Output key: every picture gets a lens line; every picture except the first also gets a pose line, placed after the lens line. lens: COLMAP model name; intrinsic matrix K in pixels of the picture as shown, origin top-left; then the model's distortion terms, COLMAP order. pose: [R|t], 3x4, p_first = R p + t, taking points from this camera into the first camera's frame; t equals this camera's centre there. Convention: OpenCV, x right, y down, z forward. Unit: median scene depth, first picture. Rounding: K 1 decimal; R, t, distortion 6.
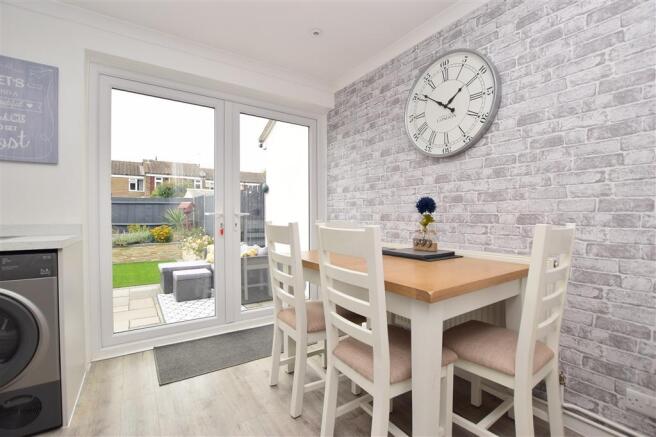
lens RADIAL K [[293.2, 0, 328.0], [0, 293.2, 218.5], [0, 0, 1]] dist [-0.032837, 0.005854]
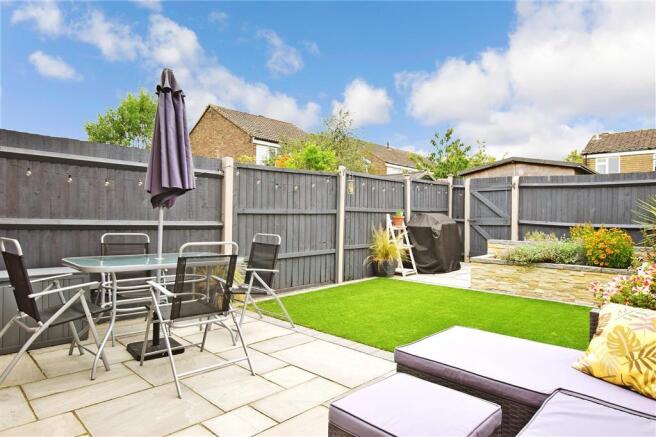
lens RADIAL K [[388.3, 0, 328.0], [0, 388.3, 218.5], [0, 0, 1]] dist [-0.001828, -0.000050]
pose [[0.218349, 0.013546, -0.975777, -0.342636], [-0.017917, 0.999791, 0.009870, 0.041070], [0.975706, 0.015328, 0.218546, 1.765102]]
